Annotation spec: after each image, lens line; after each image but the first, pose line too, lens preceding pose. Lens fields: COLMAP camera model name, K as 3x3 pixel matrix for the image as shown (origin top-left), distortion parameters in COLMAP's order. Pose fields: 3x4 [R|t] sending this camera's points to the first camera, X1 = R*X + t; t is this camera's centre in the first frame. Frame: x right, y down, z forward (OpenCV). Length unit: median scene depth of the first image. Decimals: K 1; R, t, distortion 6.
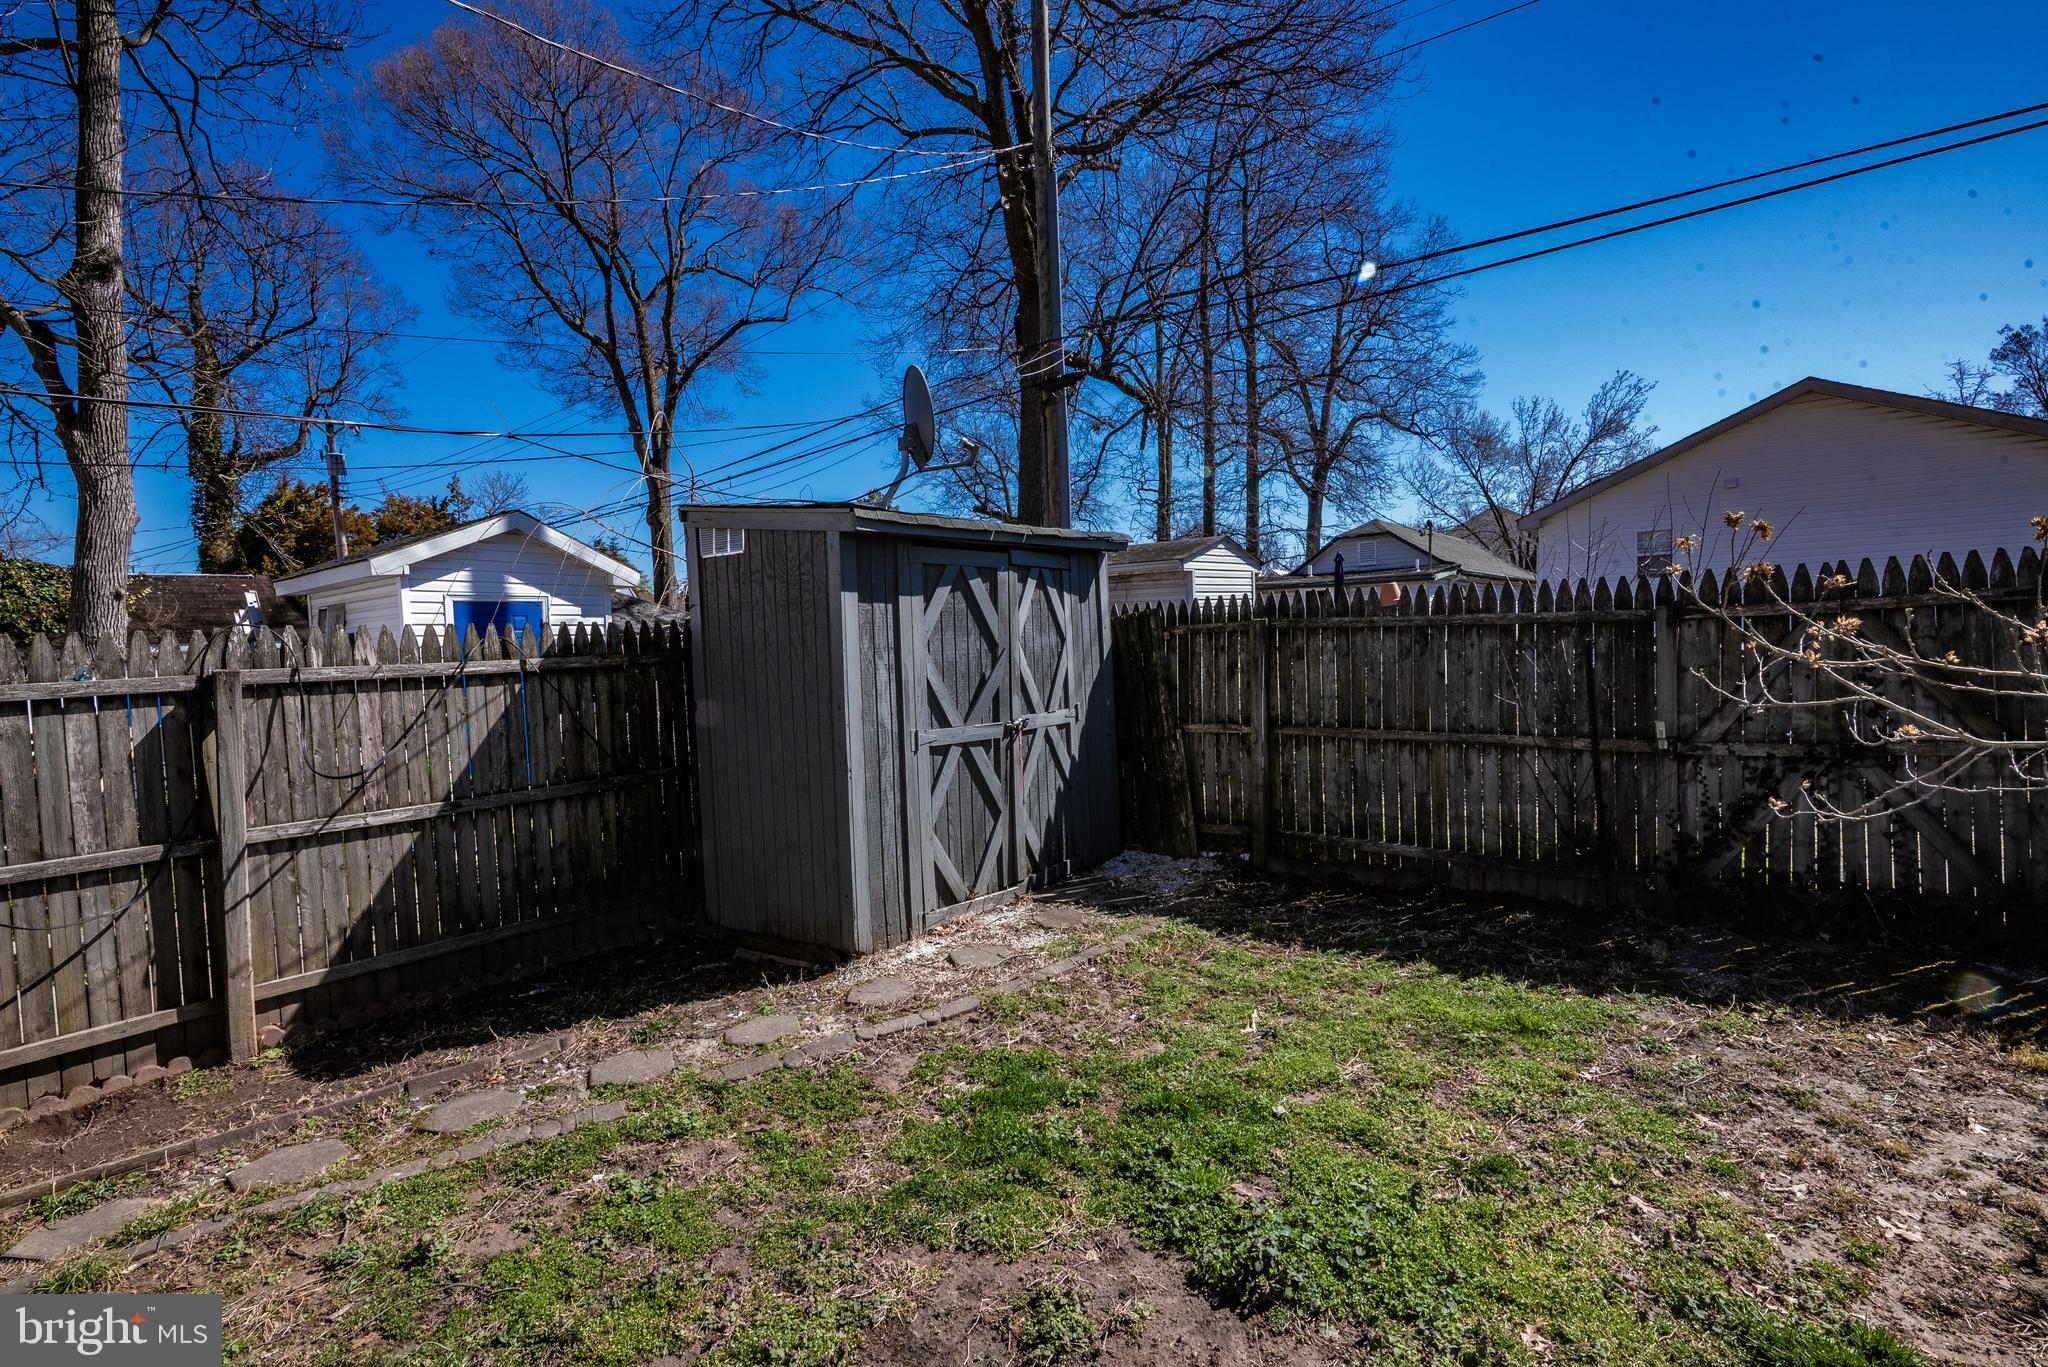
lens RADIAL K [[925.4, 0, 1032.1], [0, 925.4, 678.7], [0, 0, 1]] dist [-0.005590, -0.000248]
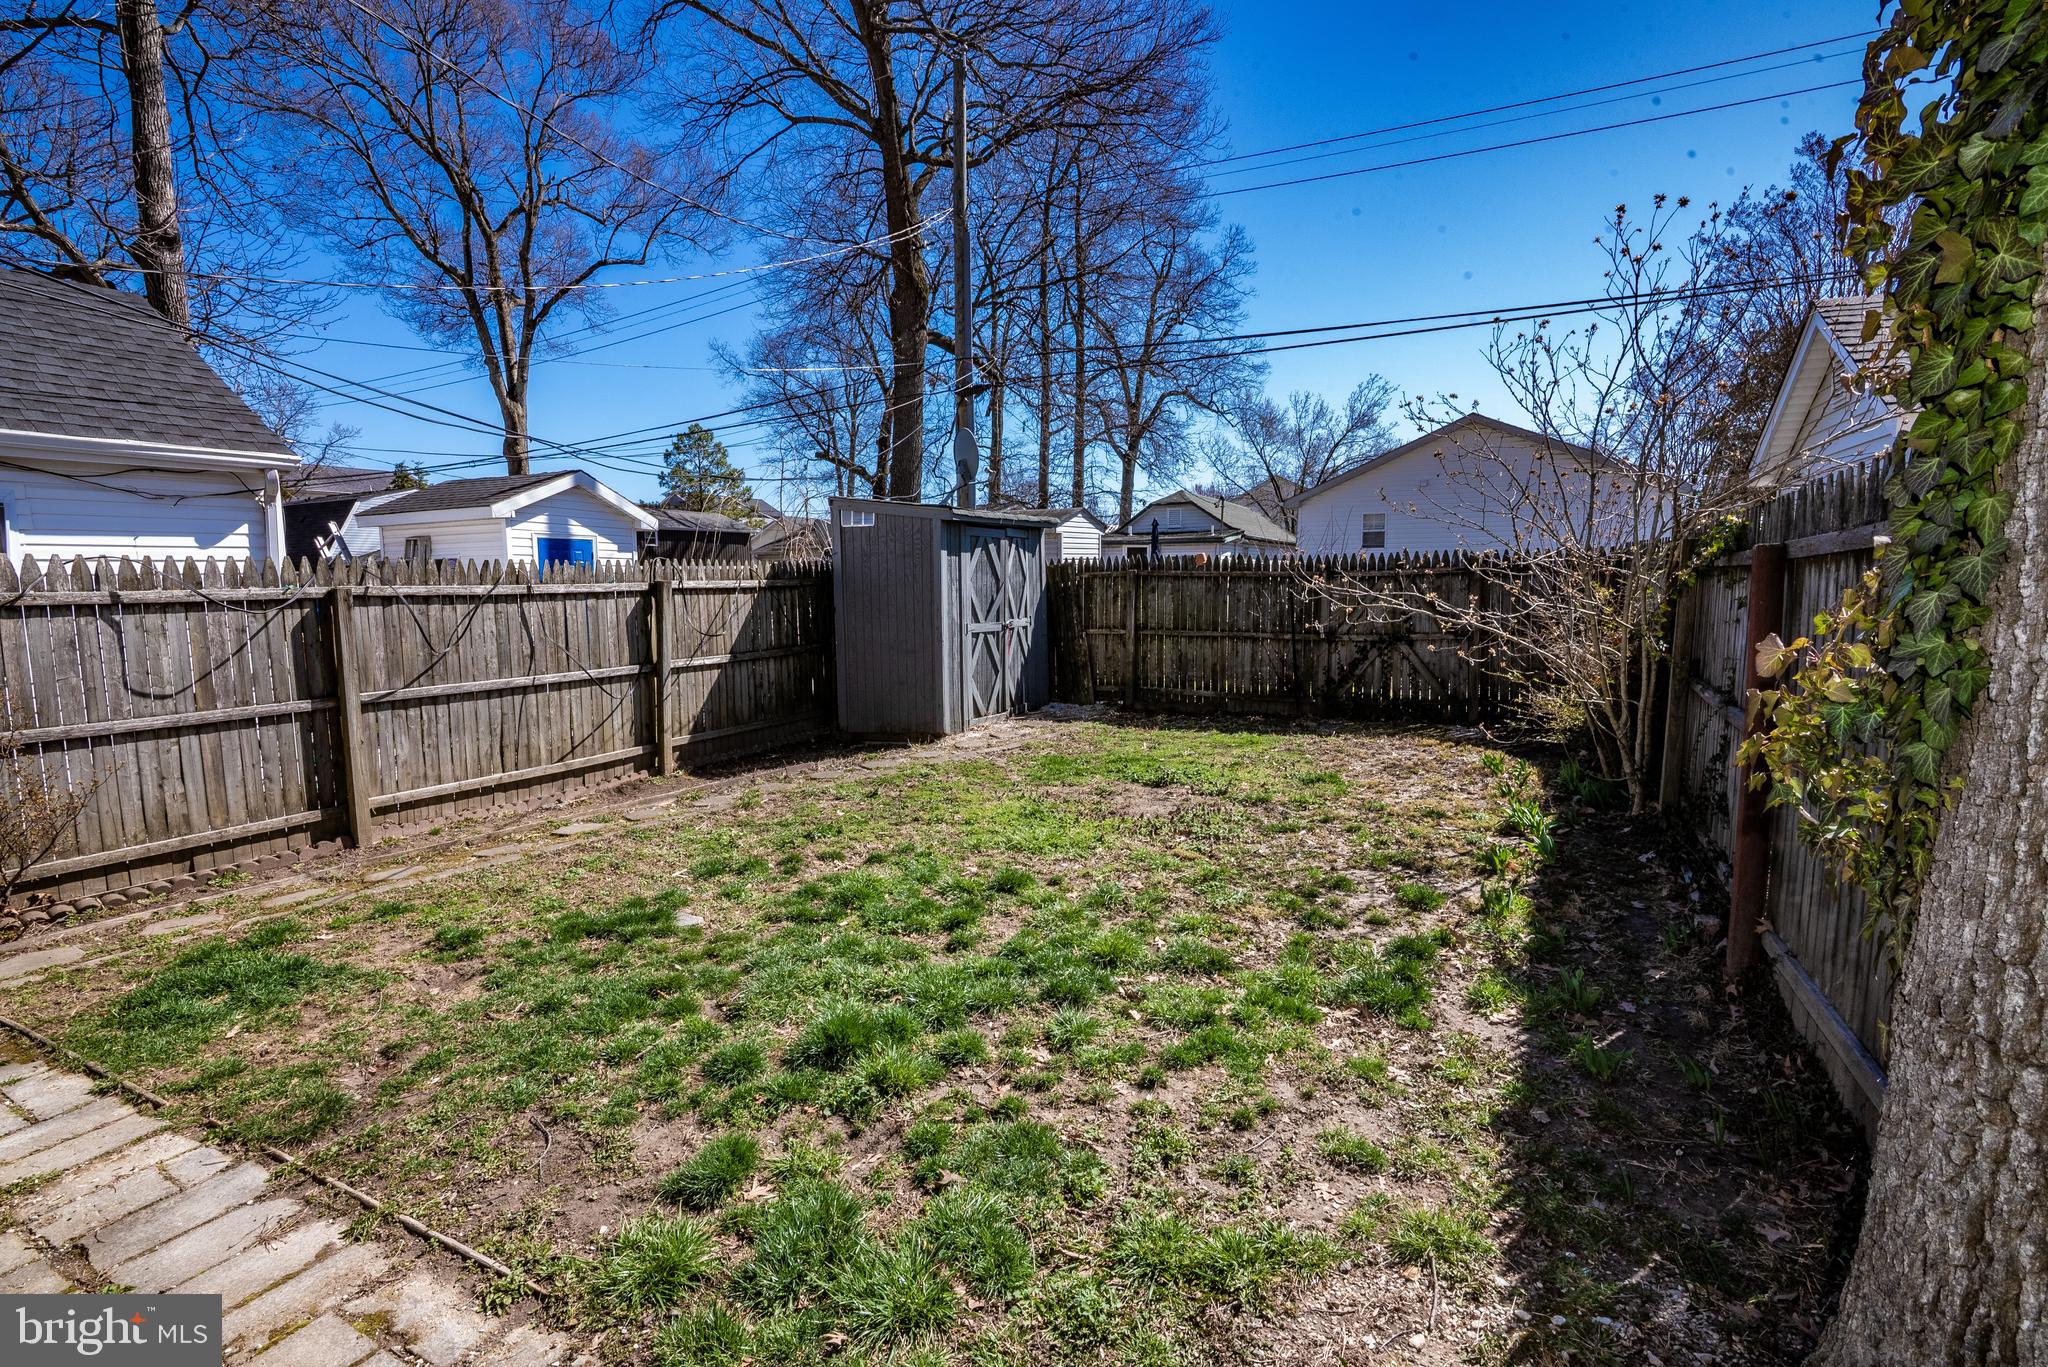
lens RADIAL K [[925.4, 0, 1034.9], [0, 925.4, 682.4], [0, 0, 1]] dist [-0.005590, -0.000248]
pose [[0.977711, 0.004360, 0.209911, -0.300000], [-0.017425, 0.998020, 0.060432, 0.045573], [-0.209232, -0.062743, 0.975851, -0.693205]]
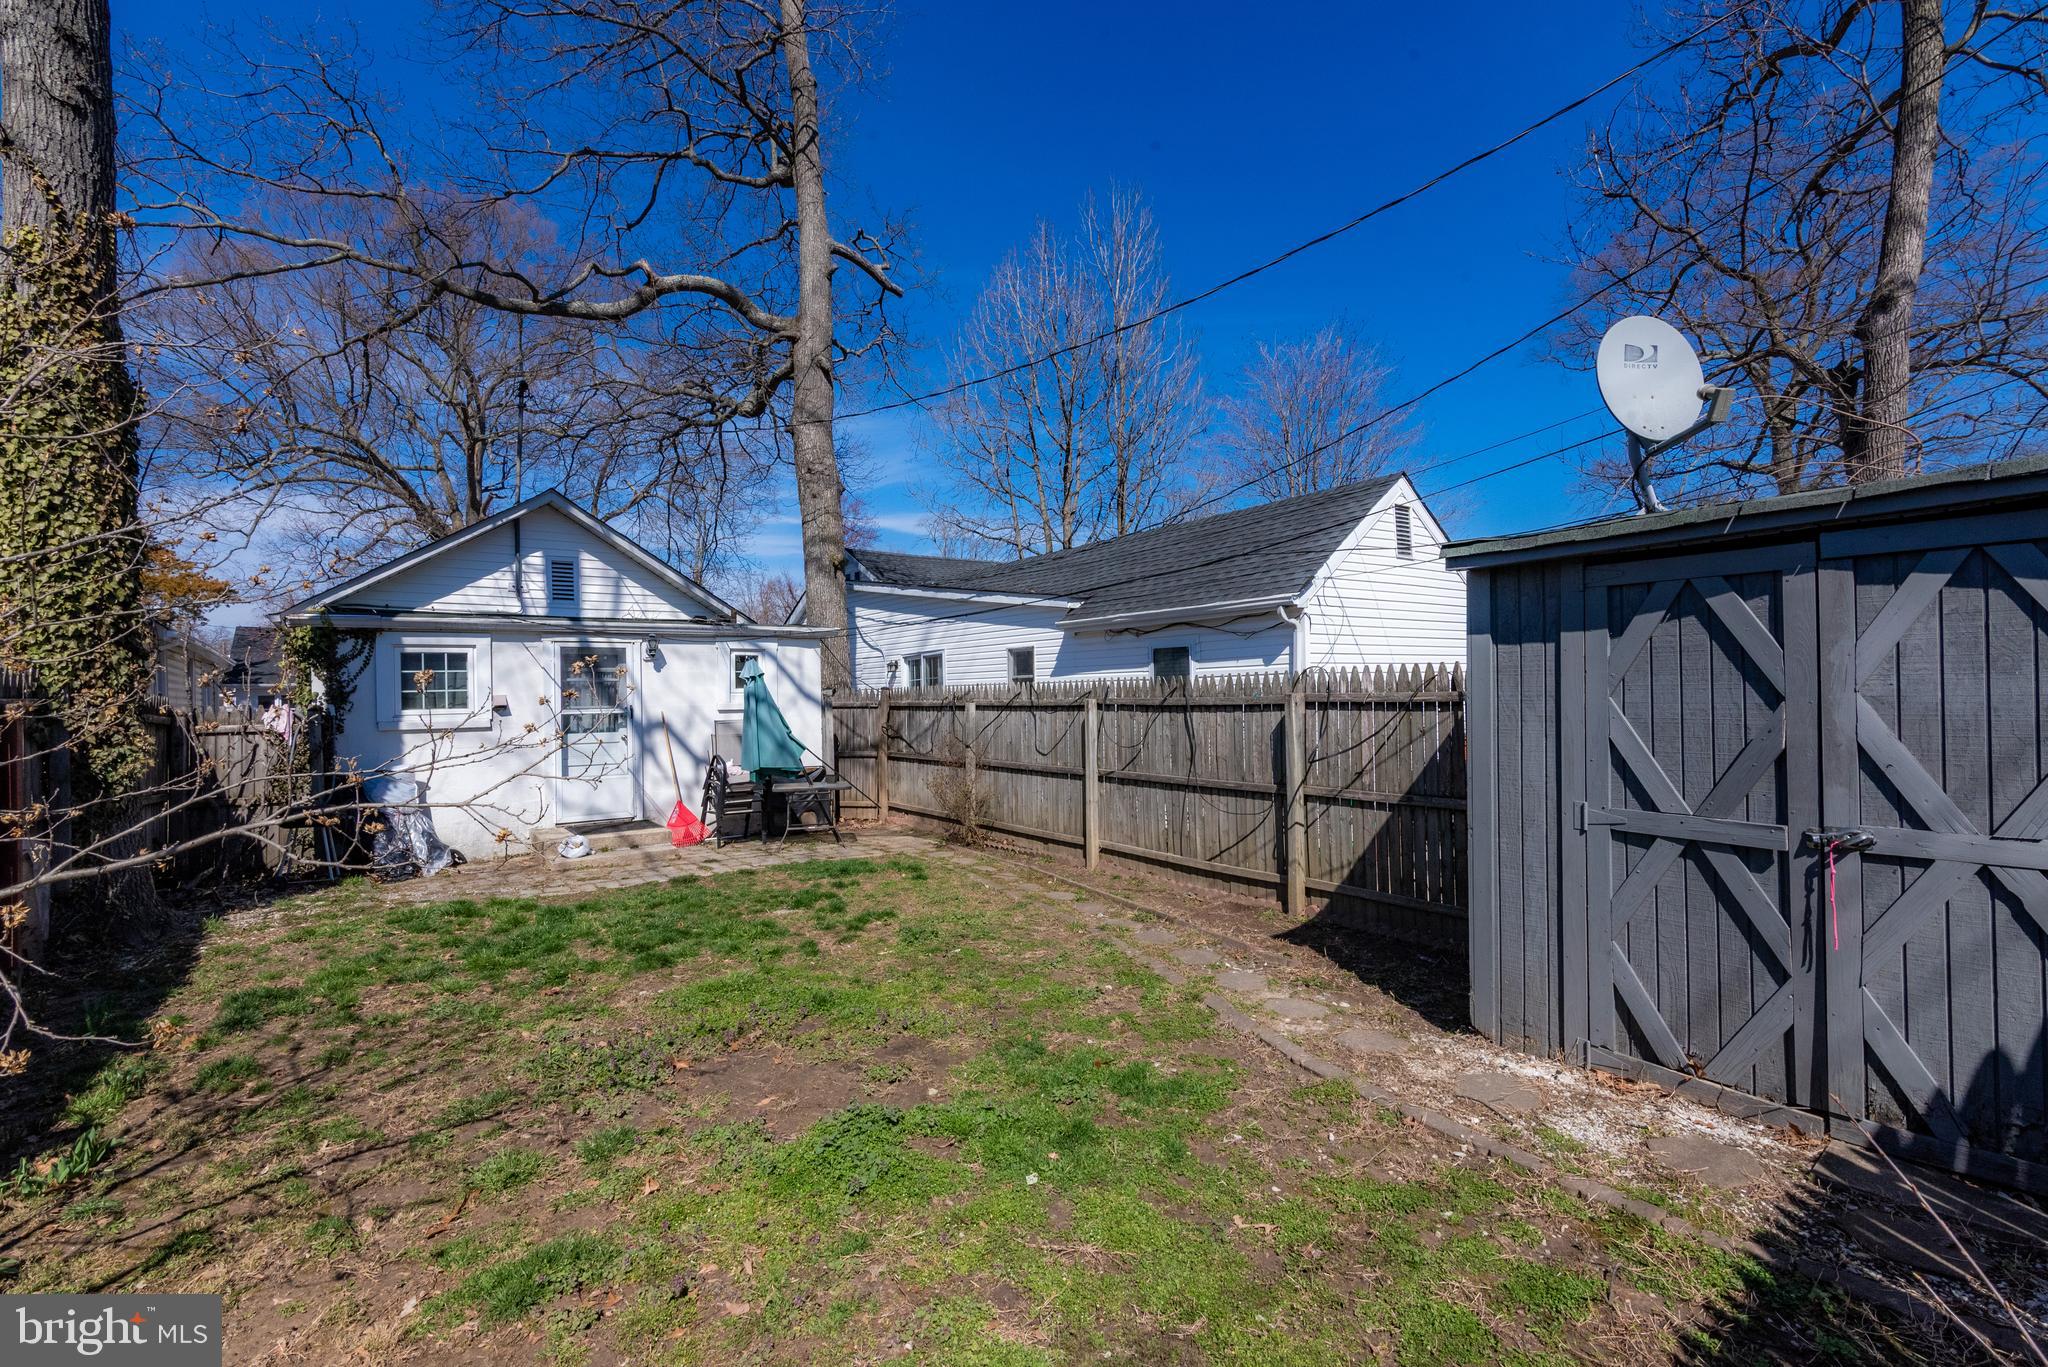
lens RADIAL K [[925.4, 0, 1026.7], [0, 925.4, 688.6], [0, 0, 1]] dist [-0.005590, -0.000248]
pose [[-0.266281, 0.039070, -0.963103, 0.574375], [-0.012543, 0.998953, 0.043992, -0.053086], [0.963814, 0.023795, -0.265512, 0.580178]]
